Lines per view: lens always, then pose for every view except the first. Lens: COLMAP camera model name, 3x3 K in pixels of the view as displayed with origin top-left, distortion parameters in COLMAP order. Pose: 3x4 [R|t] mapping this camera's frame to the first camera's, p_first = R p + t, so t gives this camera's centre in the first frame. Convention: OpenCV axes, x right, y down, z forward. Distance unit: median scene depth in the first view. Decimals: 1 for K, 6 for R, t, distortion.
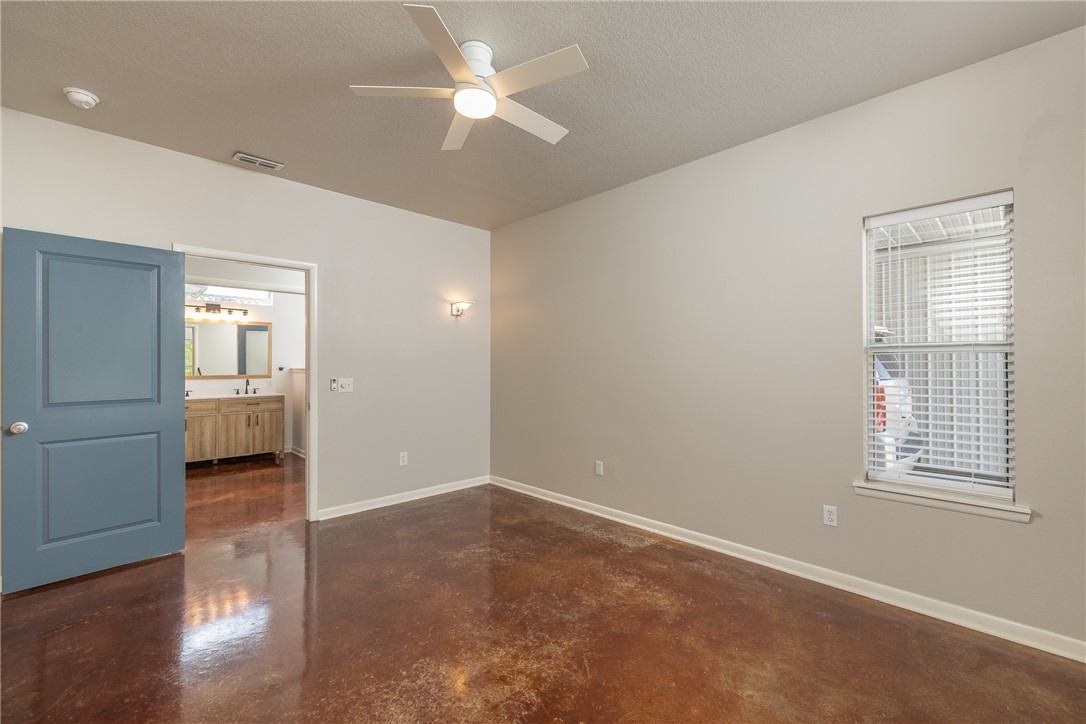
lens RADIAL K [[458.4, 0, 544.3], [0, 458.4, 365.7], [0, 0, 1]] dist [0.000292, 0.000582]
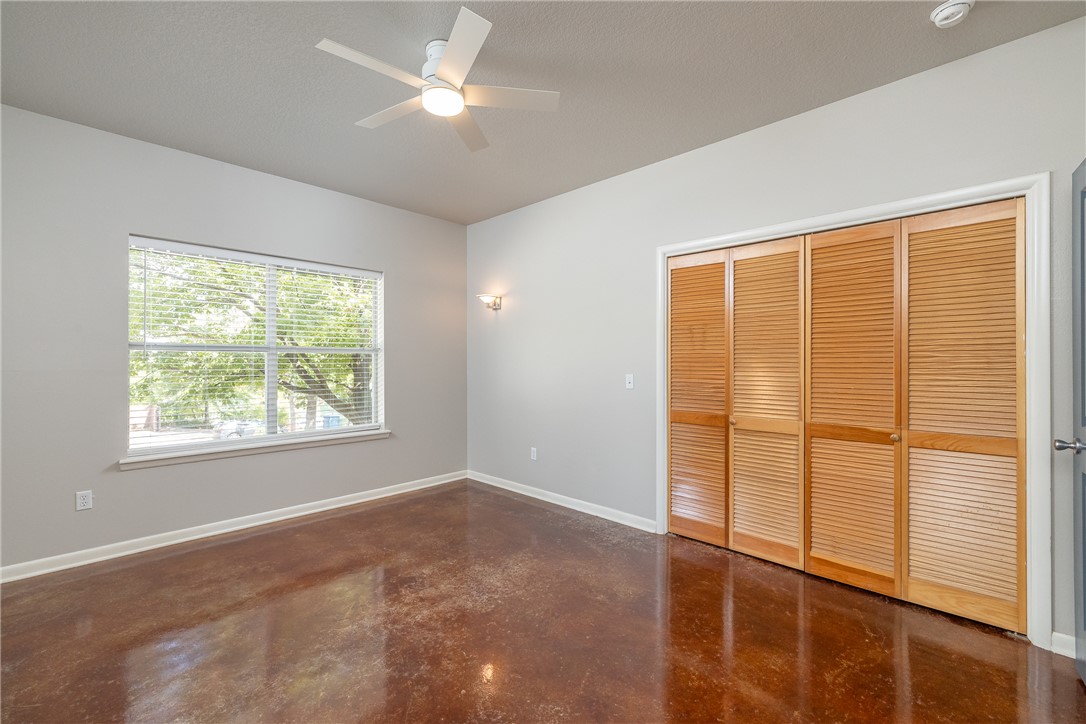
lens RADIAL K [[458.4, 0, 543.5], [0, 458.4, 362.9], [0, 0, 1]] dist [0.000292, 0.000582]
pose [[-0.999473, 0.000424, -0.032459, -0.367723], [0.000488, 0.999998, -0.001961, 0.008332], [0.032458, -0.001976, -0.999471, 2.167773]]
